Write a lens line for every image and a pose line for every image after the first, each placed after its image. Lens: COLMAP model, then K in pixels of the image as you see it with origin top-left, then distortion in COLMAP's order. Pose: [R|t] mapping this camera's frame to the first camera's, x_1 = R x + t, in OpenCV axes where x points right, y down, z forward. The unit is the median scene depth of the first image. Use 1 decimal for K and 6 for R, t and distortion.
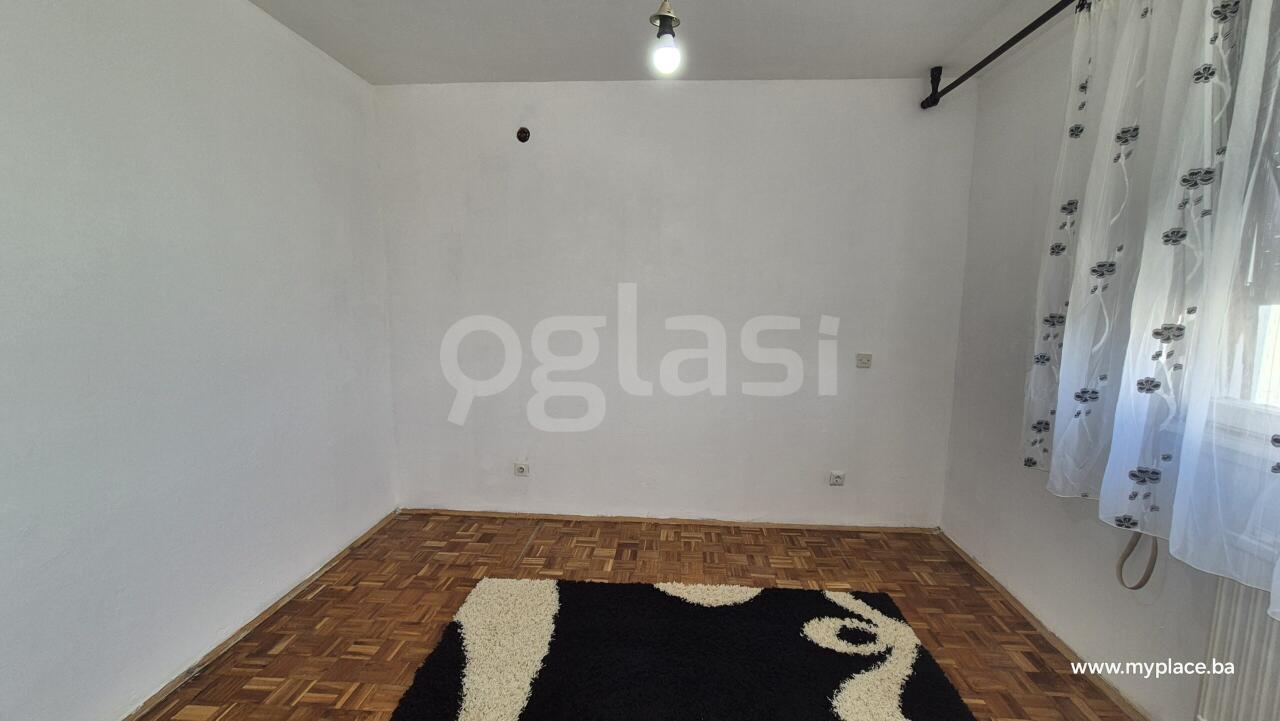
lens RADIAL K [[525.4, 0, 645.4], [0, 525.4, 363.7], [0, 0, 1]] dist [-0.000669, 0.000024]
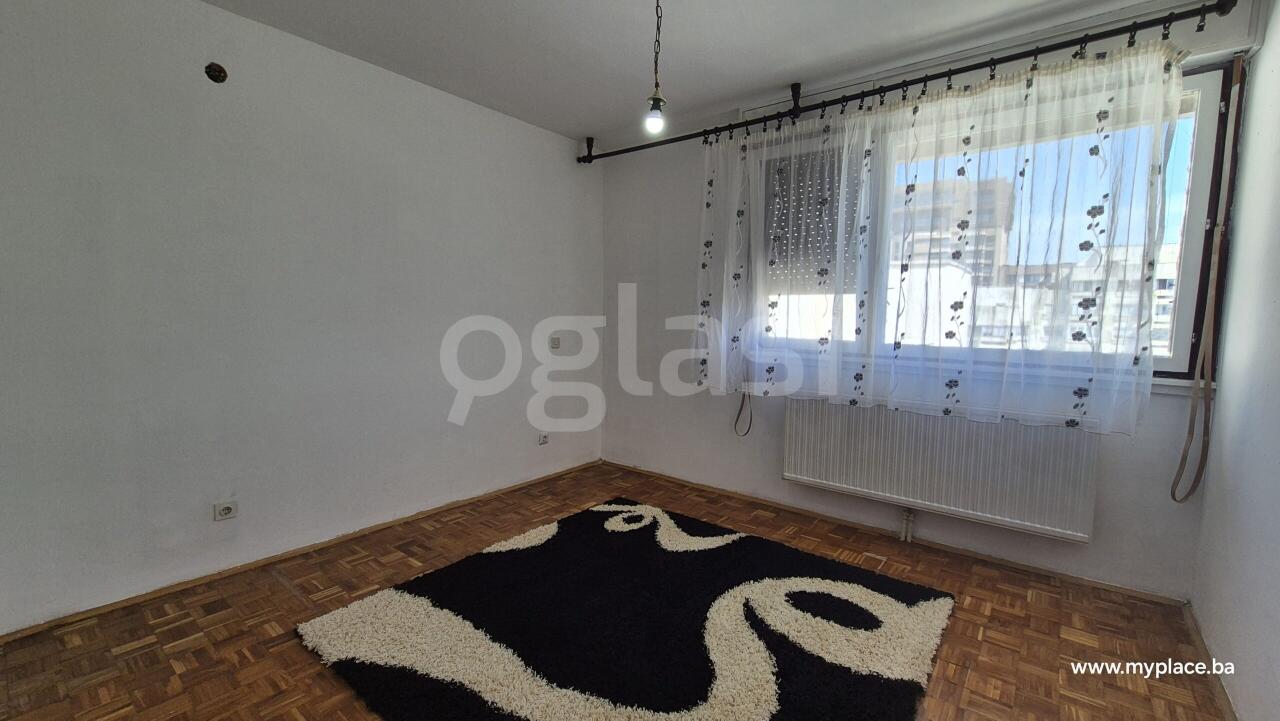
lens RADIAL K [[525.4, 0, 645.4], [0, 525.4, 363.7], [0, 0, 1]] dist [-0.000669, 0.000024]
pose [[0.574178, -0.077548, 0.815050, -0.574657], [0.101911, 0.994531, 0.022832, 0.042054], [-0.812363, 0.069953, 0.578941, 0.070087]]
